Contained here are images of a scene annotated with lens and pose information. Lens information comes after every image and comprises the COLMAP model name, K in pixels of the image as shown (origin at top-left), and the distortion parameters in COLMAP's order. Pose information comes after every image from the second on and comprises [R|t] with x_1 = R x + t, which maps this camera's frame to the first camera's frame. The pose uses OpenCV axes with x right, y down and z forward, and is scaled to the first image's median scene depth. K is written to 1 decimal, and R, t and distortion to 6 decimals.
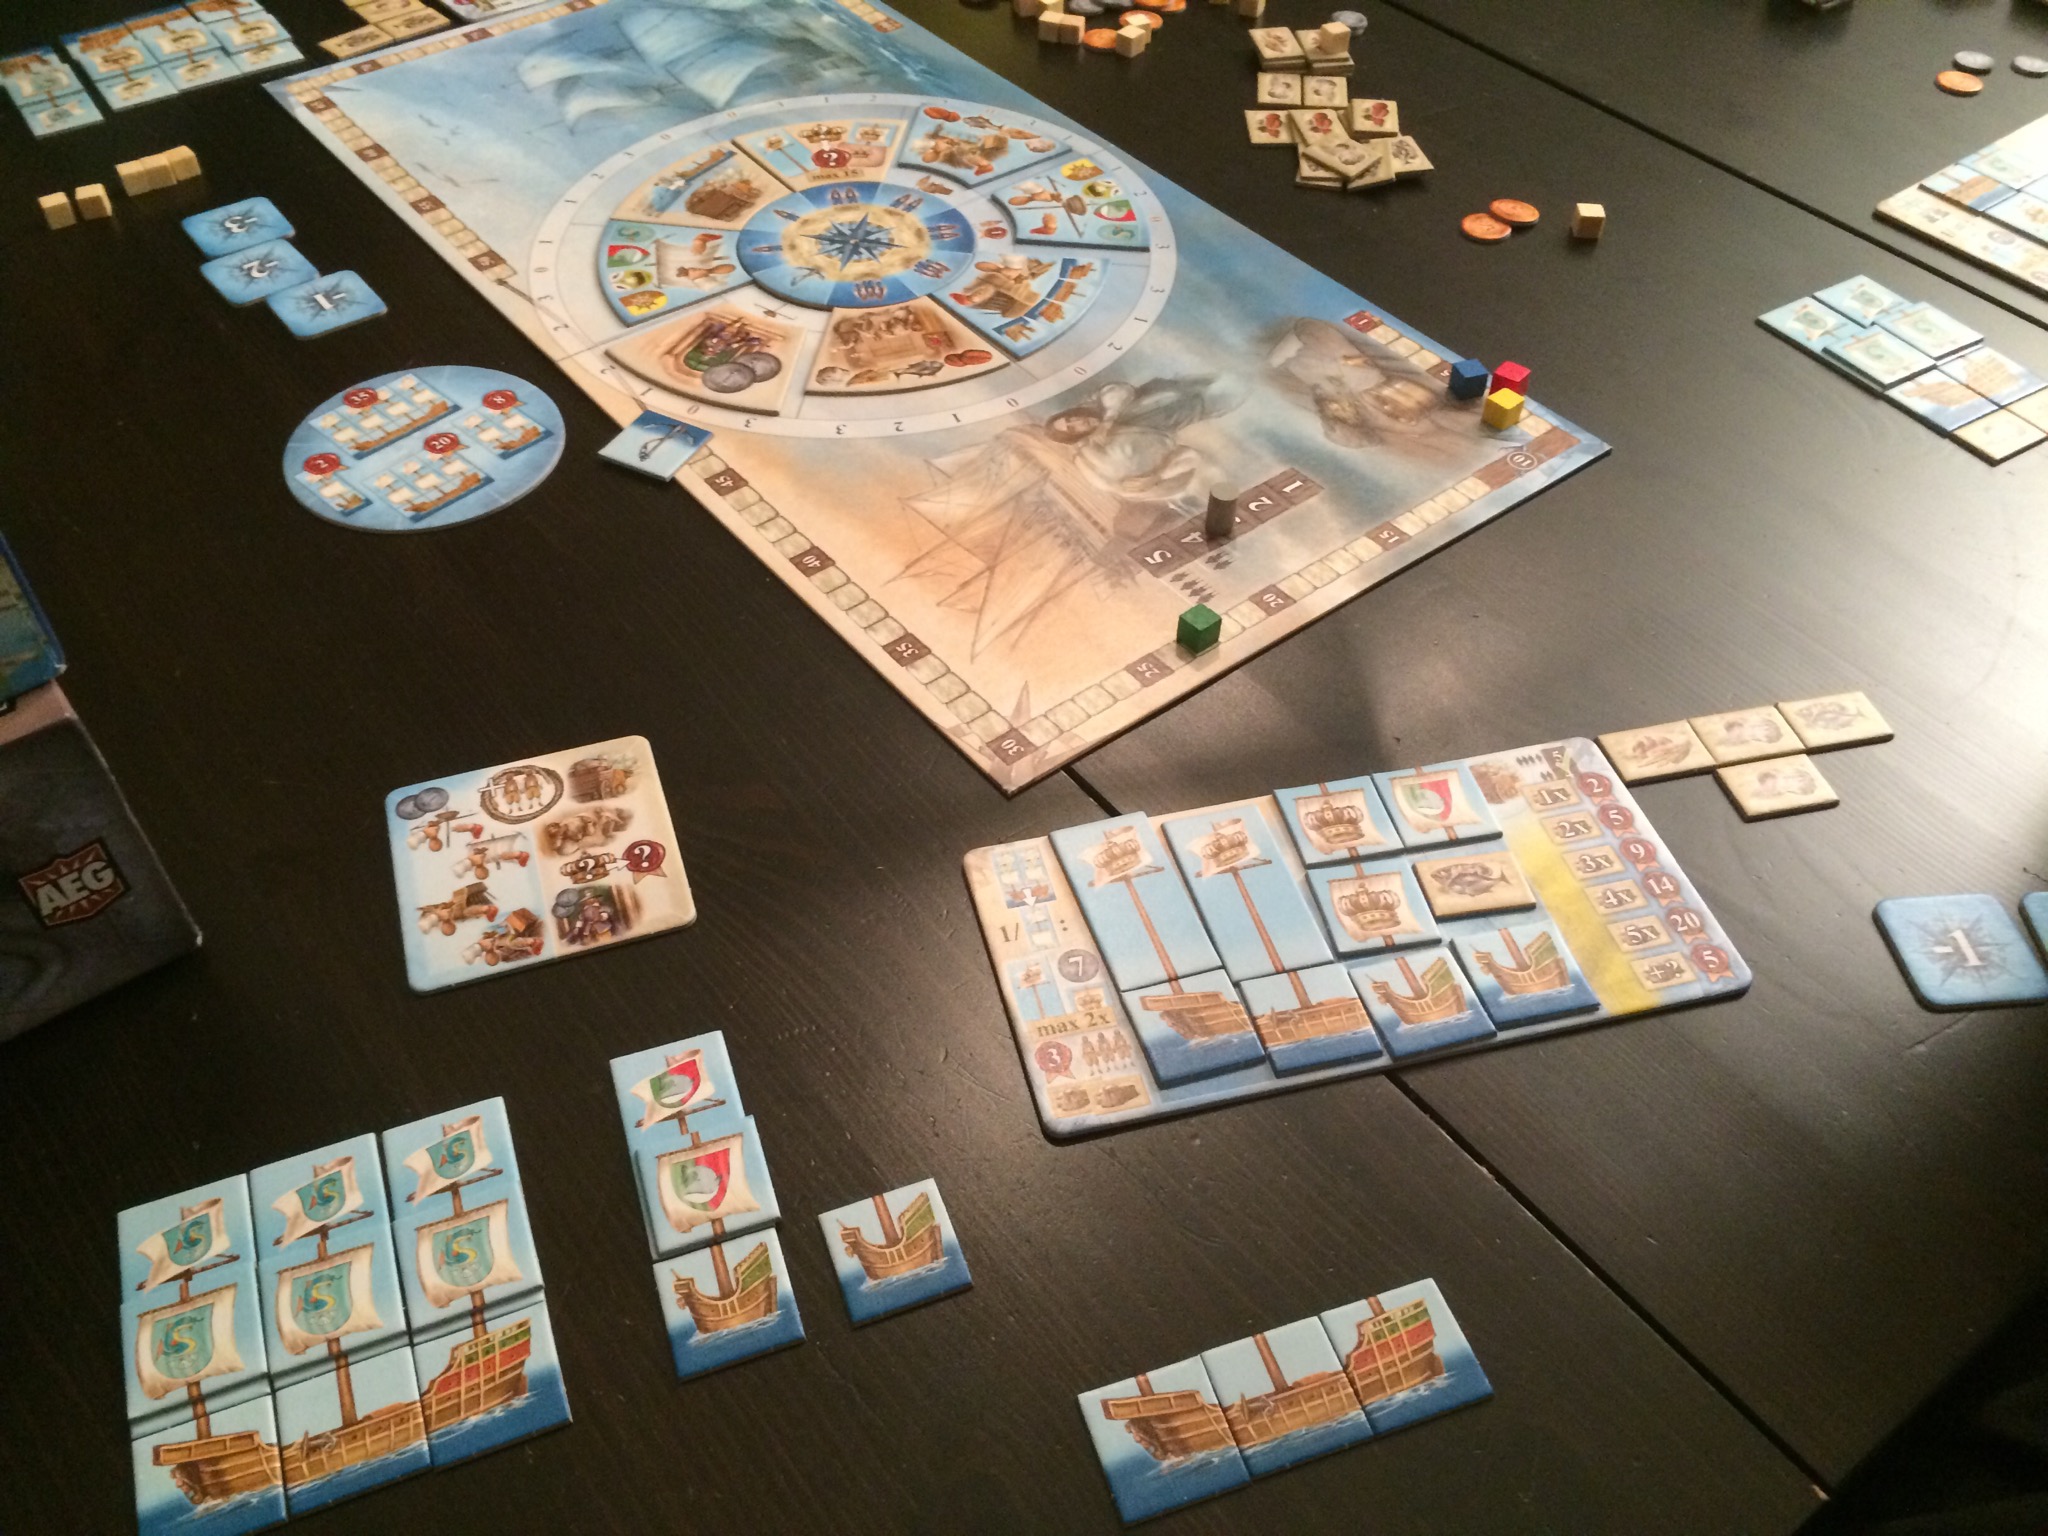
lens RADIAL K [[1795.1, 0, 1033.6], [0, 1795.1, 783.1], [0, 0, 1]] dist [0.051533, -0.028233]
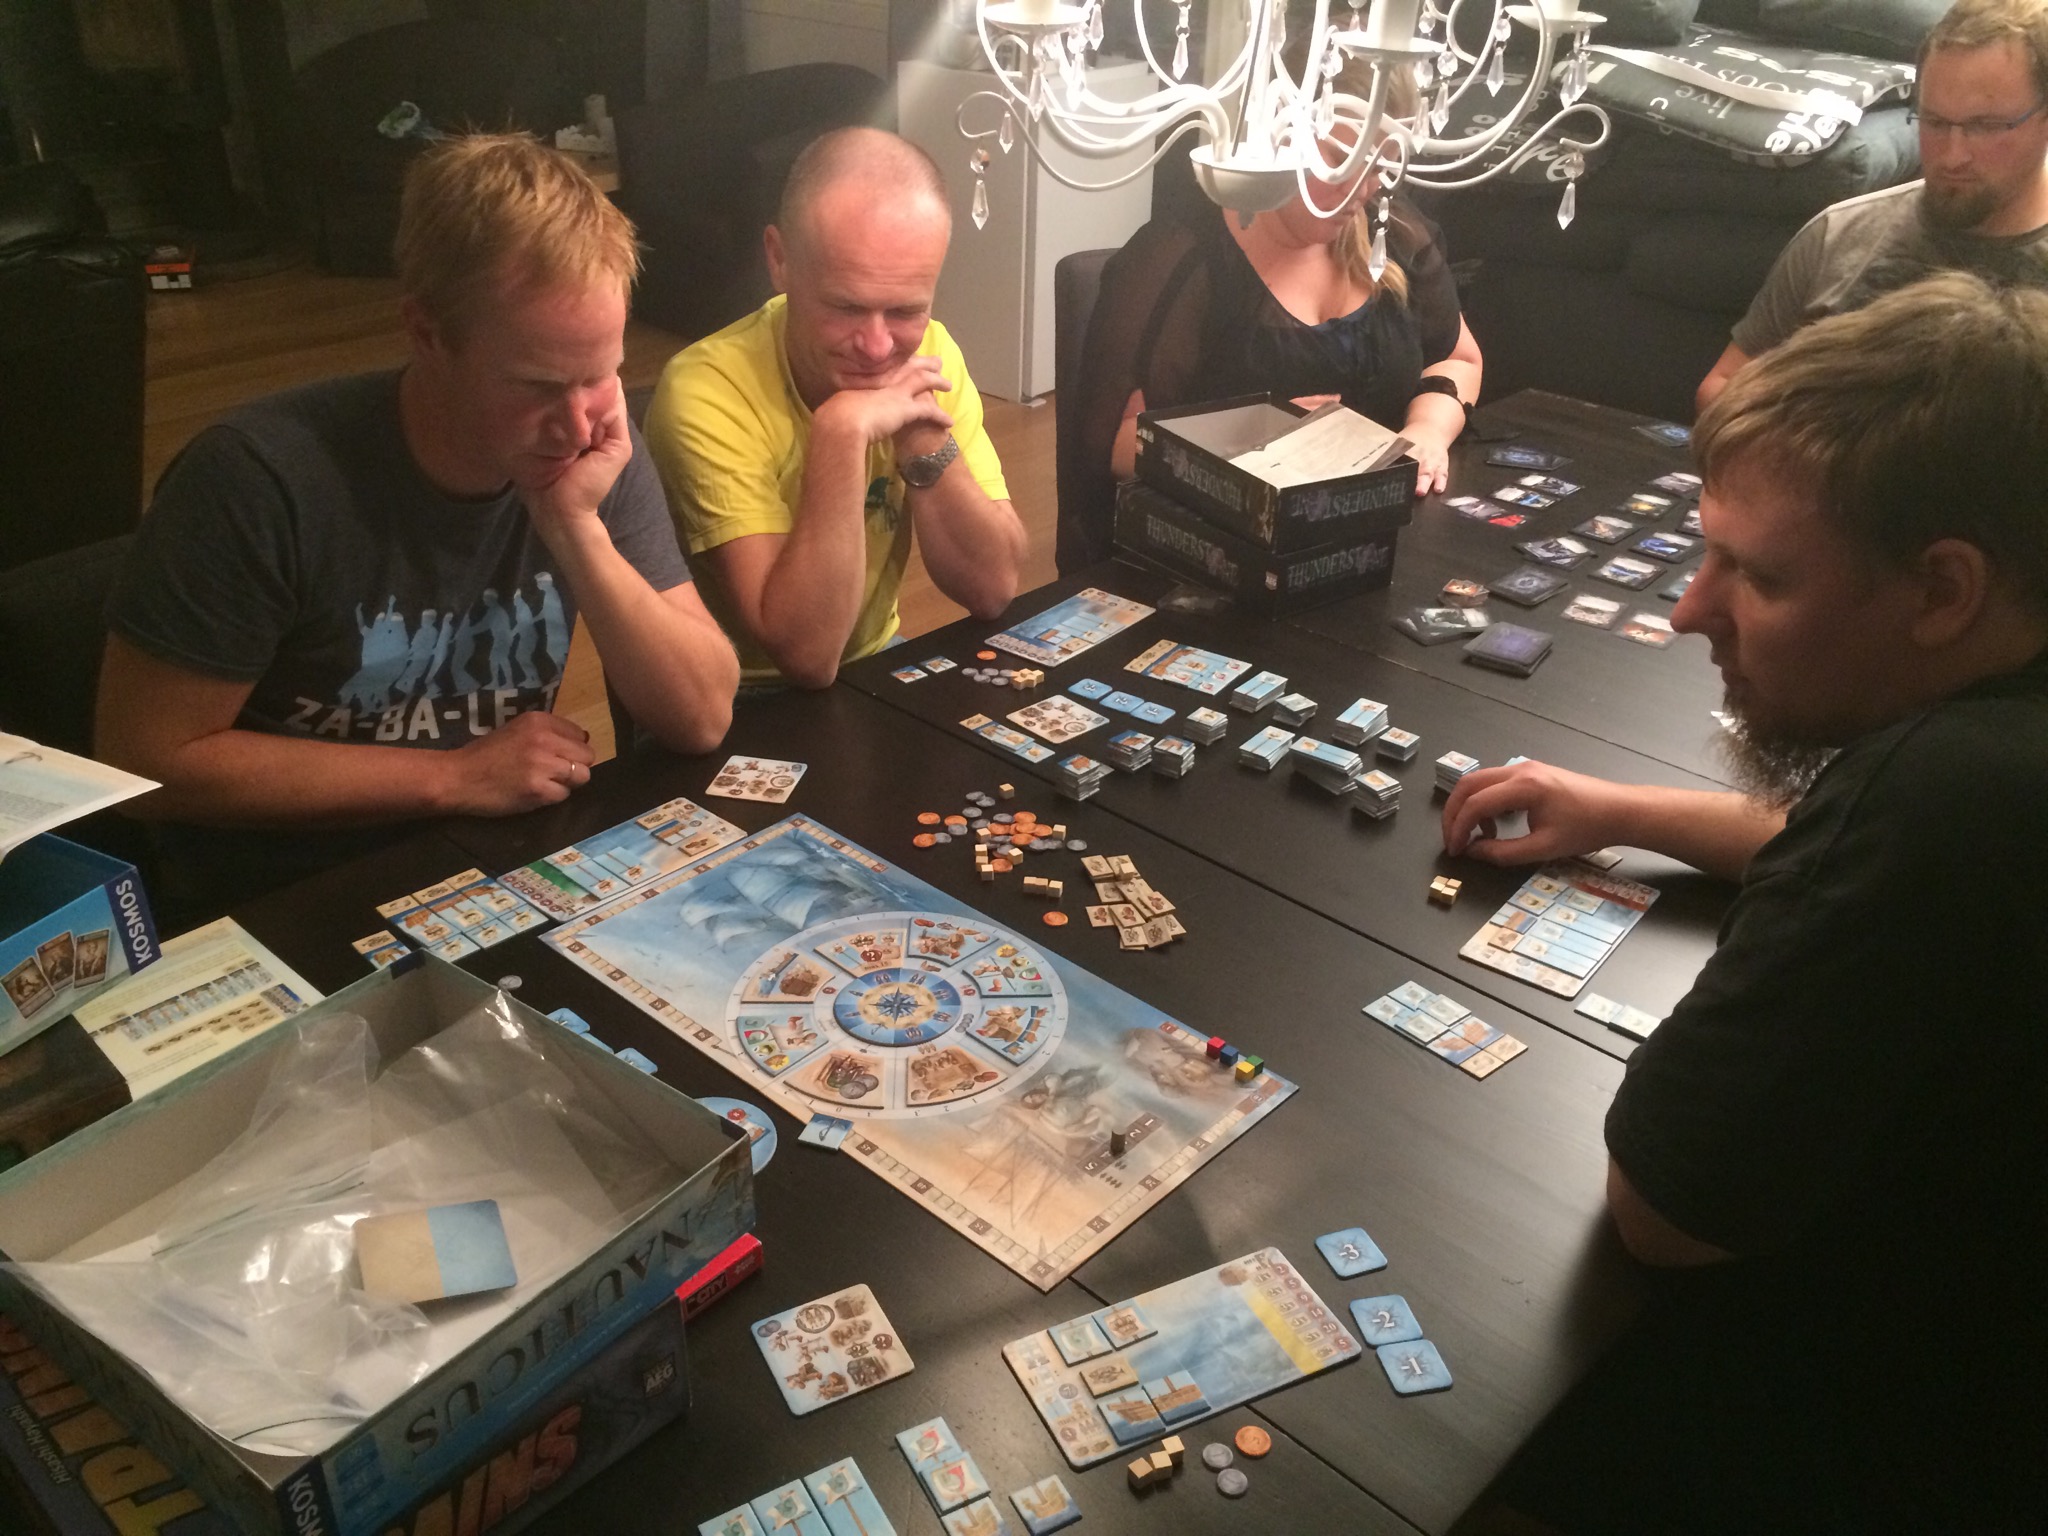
lens RADIAL K [[1795.1, 0, 1017.1], [0, 1795.1, 771.8], [0, 0, 1]] dist [0.051533, -0.028233]
pose [[0.988684, -0.071302, 0.131986, -0.230377], [0.107144, 0.951434, -0.288607, 0.025756], [-0.104997, 0.299483, 0.948307, -0.968708]]
